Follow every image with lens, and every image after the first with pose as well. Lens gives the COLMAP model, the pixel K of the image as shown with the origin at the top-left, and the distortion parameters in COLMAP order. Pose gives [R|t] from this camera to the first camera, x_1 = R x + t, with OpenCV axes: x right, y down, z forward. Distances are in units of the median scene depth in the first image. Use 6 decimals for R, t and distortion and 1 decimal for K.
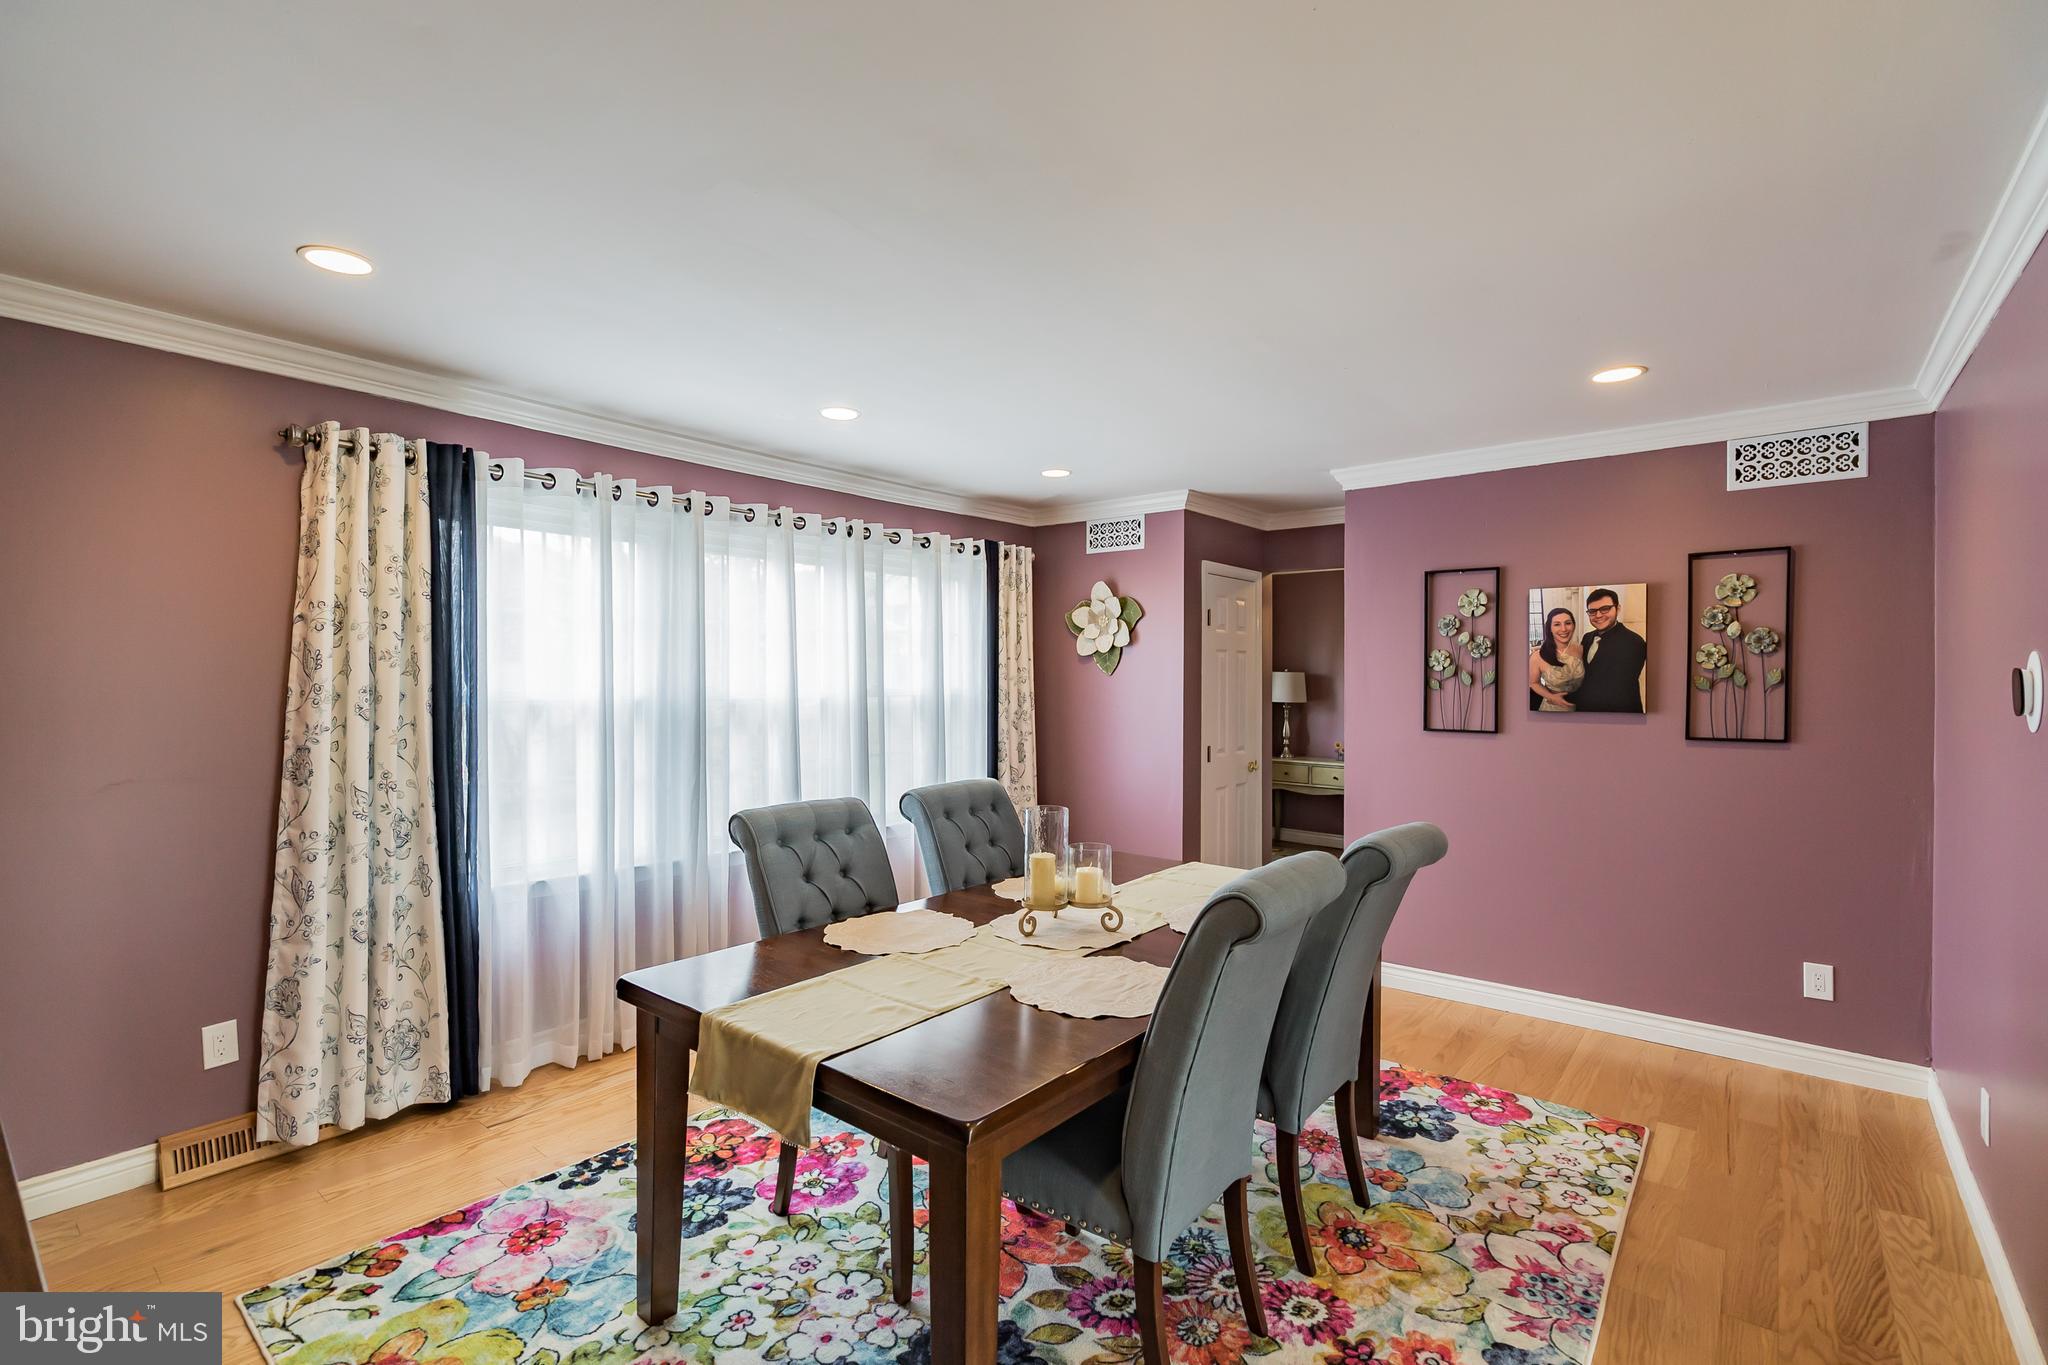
lens RADIAL K [[934.0, 0, 1015.9], [0, 934.0, 688.1], [0, 0, 1]] dist [-0.011703, 0.004492]
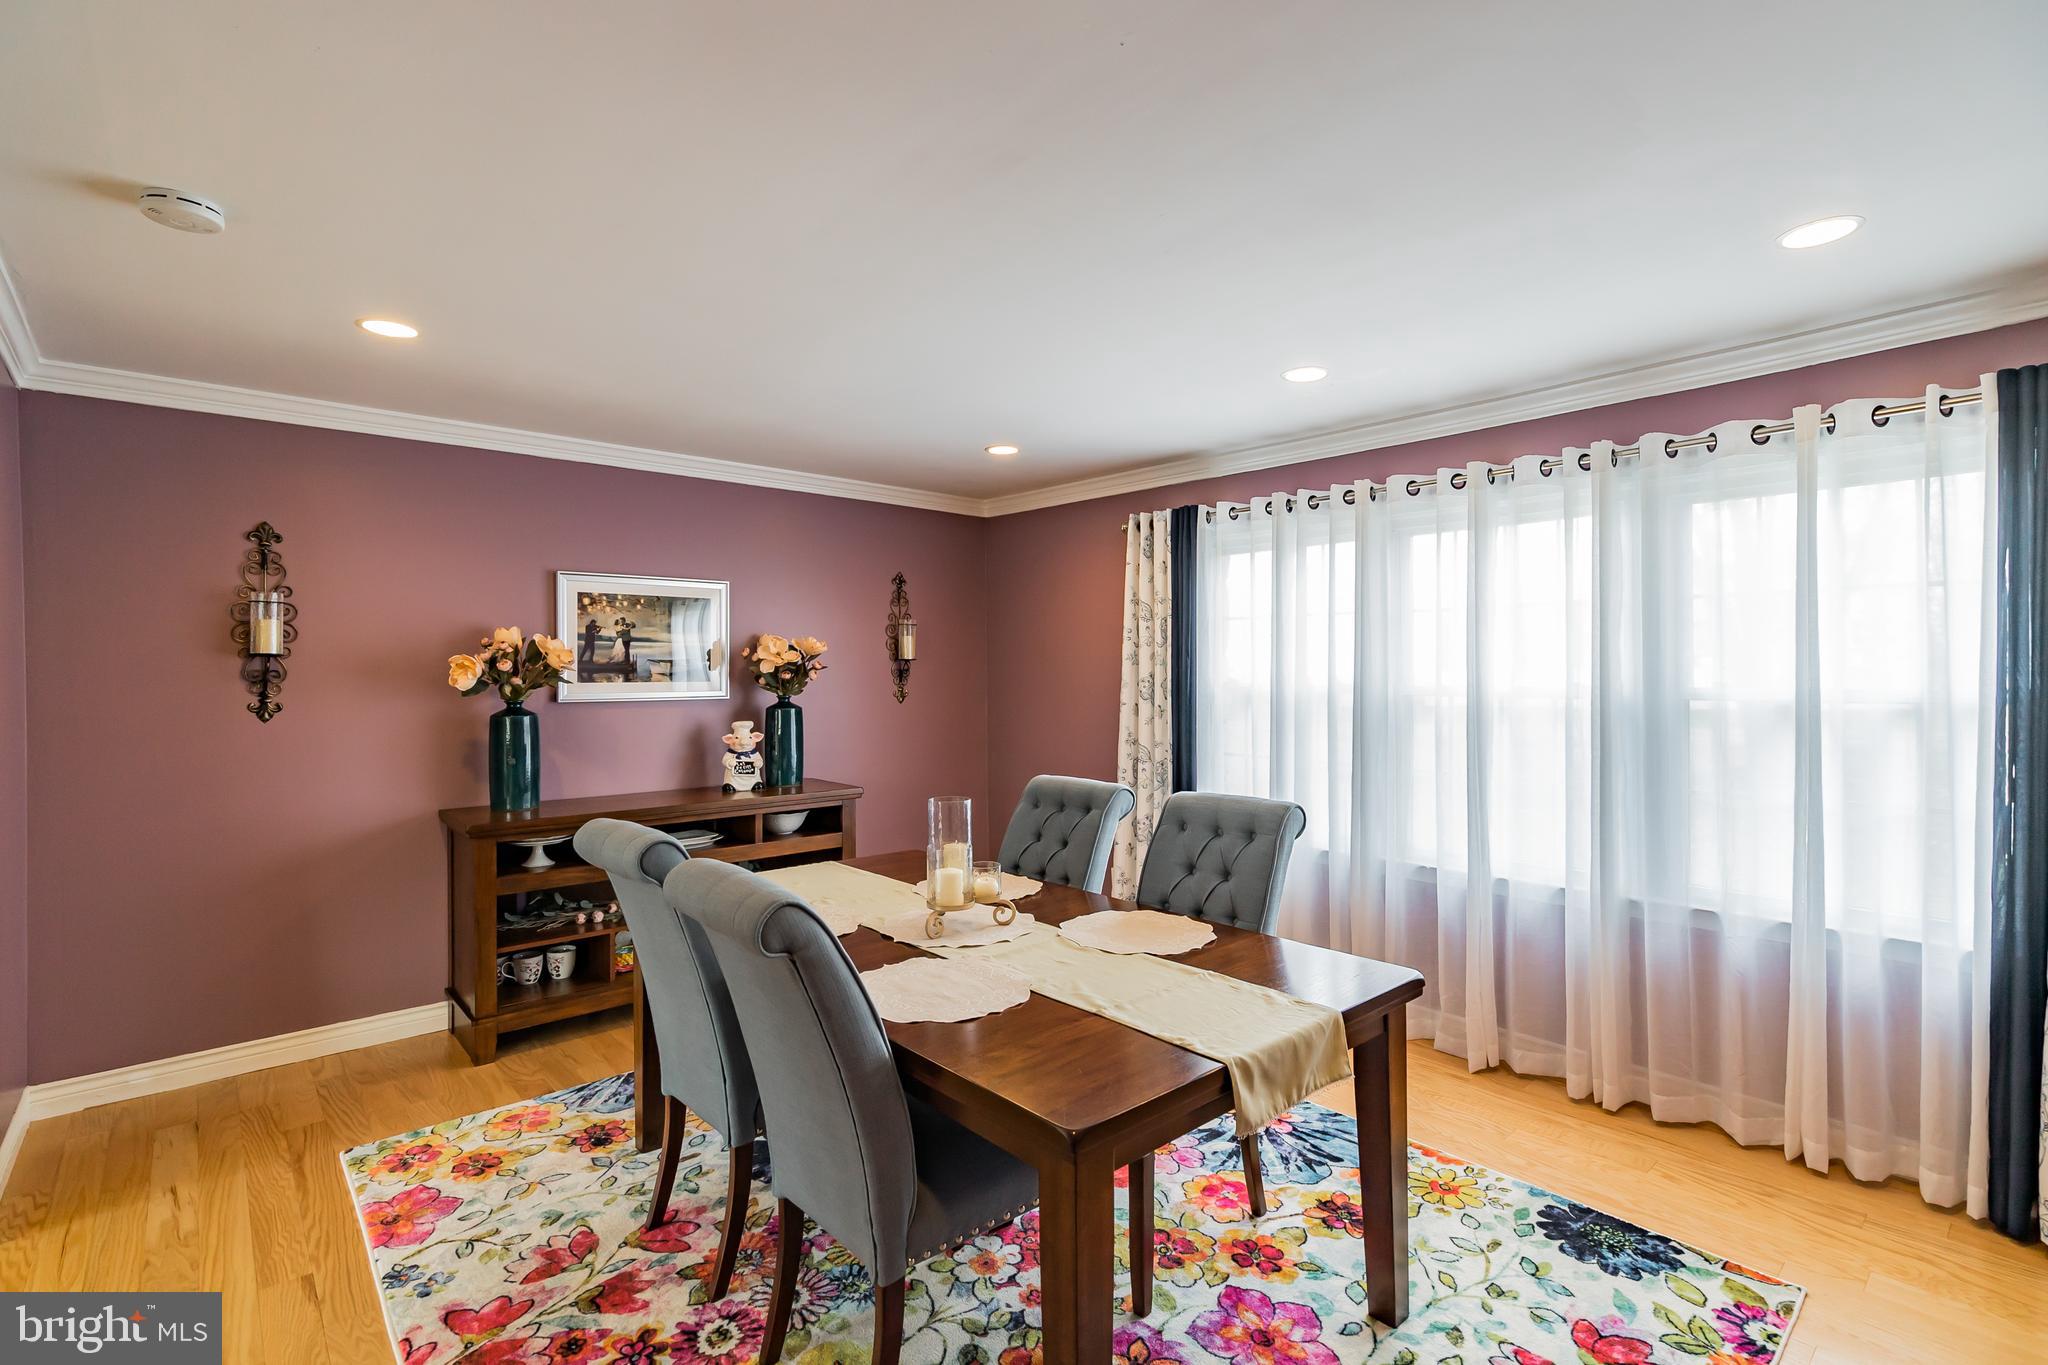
lens RADIAL K [[934.0, 0, 1041.0], [0, 934.0, 678.6], [0, 0, 1]] dist [-0.011703, 0.004492]
pose [[-0.140612, 0.004257, -0.990056, 0.793898], [-0.012865, 0.999898, 0.006127, -0.006569], [0.989981, 0.013598, -0.140543, 0.960268]]
